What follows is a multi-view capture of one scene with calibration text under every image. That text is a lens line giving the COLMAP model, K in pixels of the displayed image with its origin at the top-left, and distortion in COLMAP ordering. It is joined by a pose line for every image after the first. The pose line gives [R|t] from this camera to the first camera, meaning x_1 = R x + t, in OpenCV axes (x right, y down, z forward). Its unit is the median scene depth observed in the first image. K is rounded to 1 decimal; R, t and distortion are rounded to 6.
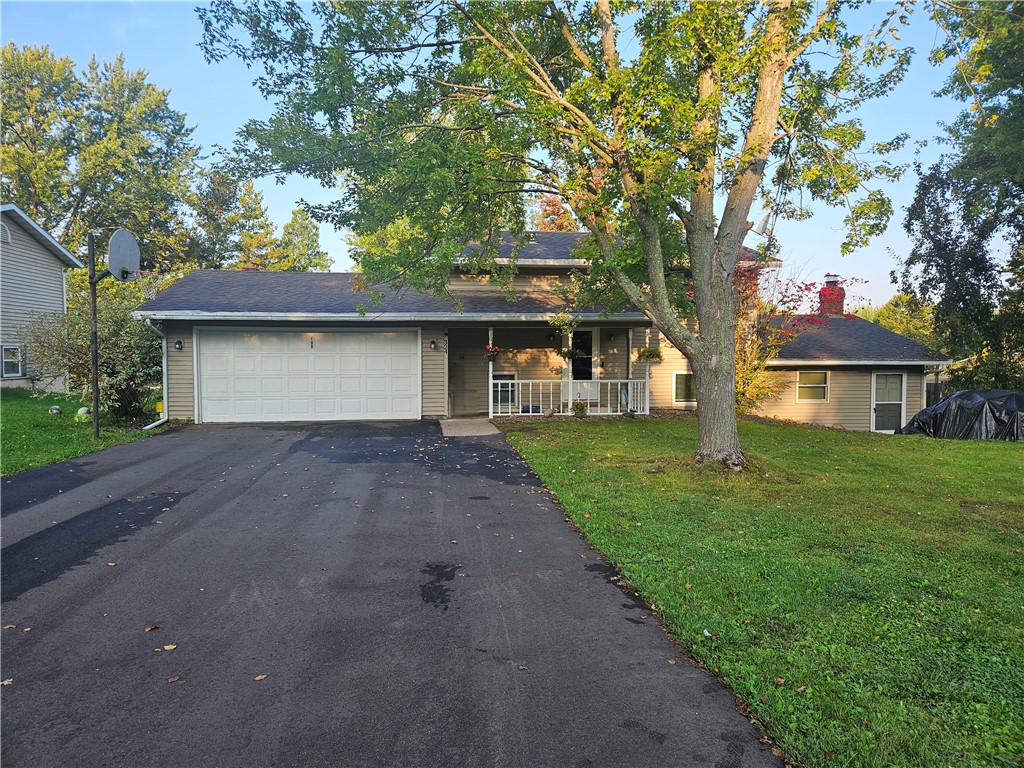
lens RADIAL K [[685.4, 0, 507.1], [0, 685.4, 386.4], [0, 0, 1]] dist [0.075067, -0.065733]
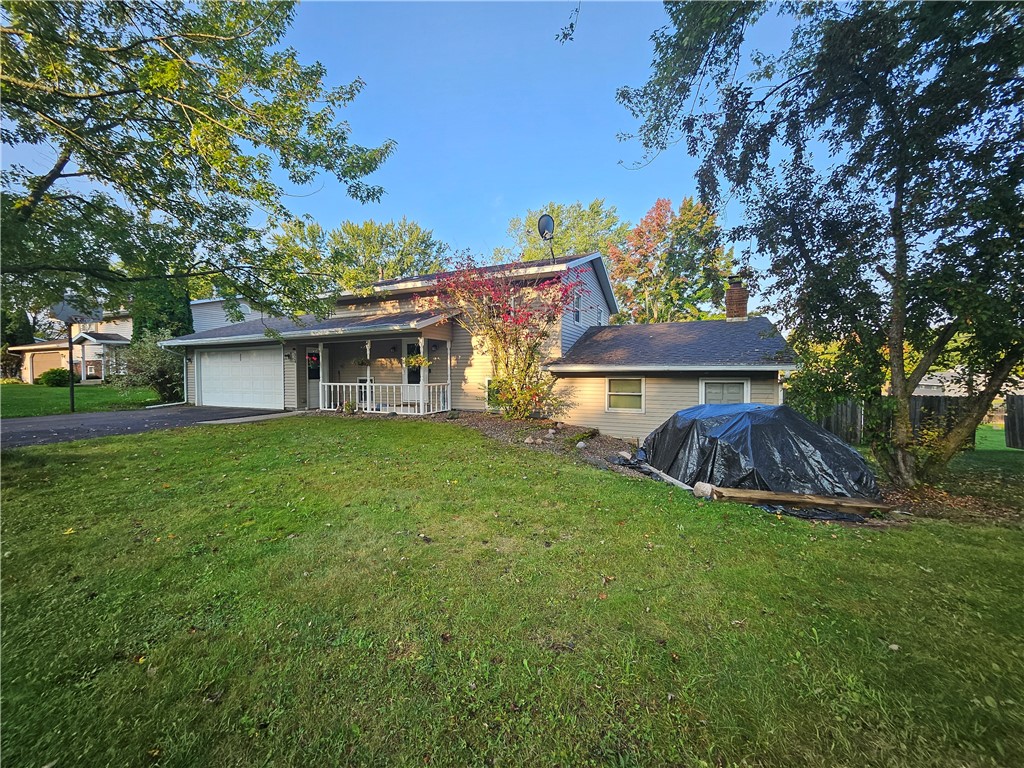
lens RADIAL K [[406.5, 0, 495.1], [0, 406.5, 382.4], [0, 0, 1]] dist [0.000172, -0.000392]
pose [[0.840431, 0.009498, -0.541835, 0.633037], [-0.021633, 0.999637, -0.016031, -0.003976], [0.541486, 0.025194, 0.840332, 0.490716]]
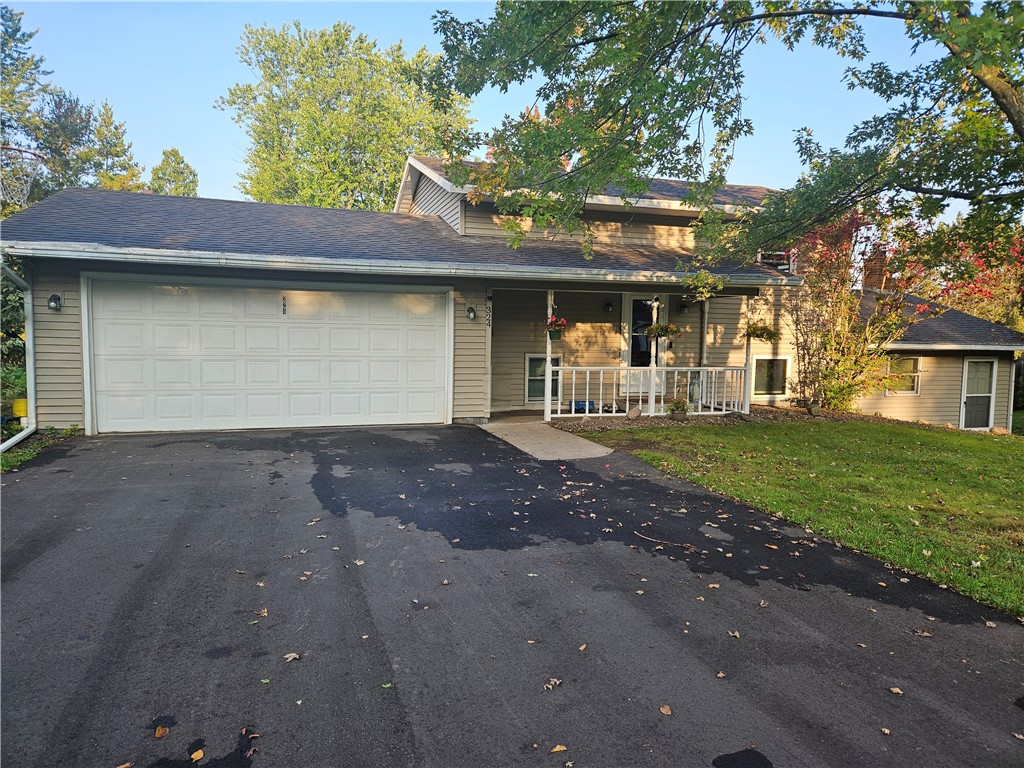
lens RADIAL K [[685.4, 0, 507.1], [0, 685.4, 386.4], [0, 0, 1]] dist [0.075067, -0.065733]
pose [[0.983059, 0.003101, 0.183265, -0.179272], [-0.009007, 0.999466, 0.031403, -0.009511], [-0.183069, -0.032522, 0.982562, 0.303055]]
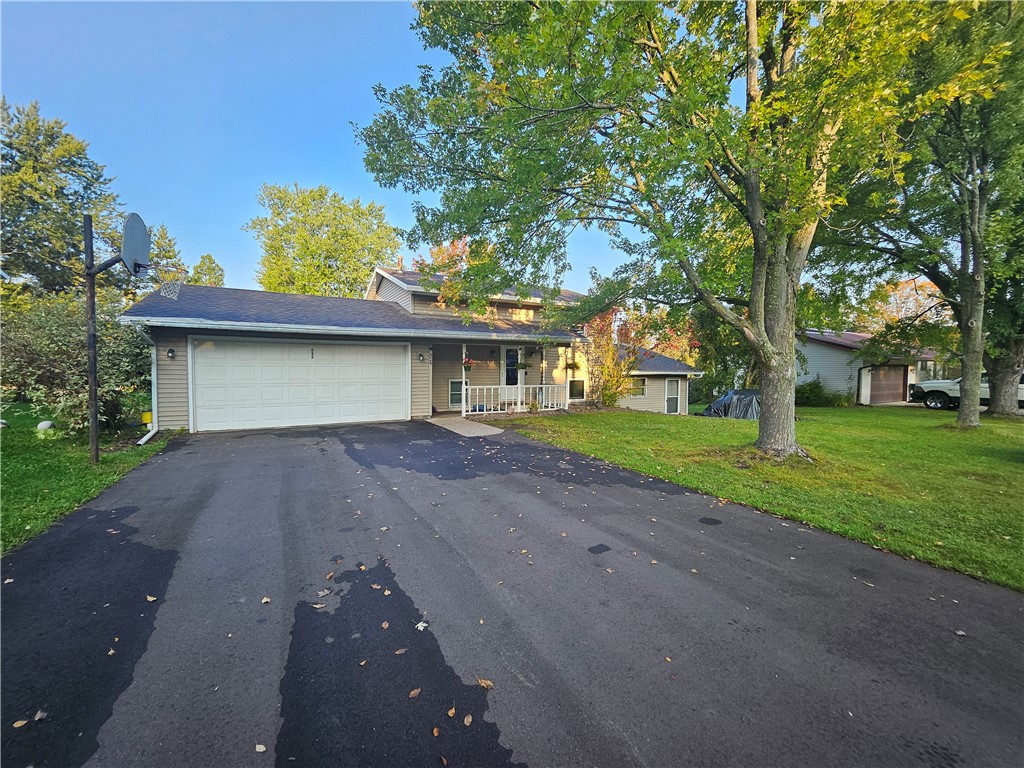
lens RADIAL K [[406.5, 0, 495.1], [0, 406.5, 382.4], [0, 0, 1]] dist [0.000172, -0.000392]
pose [[0.931947, -0.006238, 0.362541, -0.223919], [0.009904, 0.999917, -0.008252, -0.008546], [-0.362459, 0.011281, 0.931931, 0.265364]]
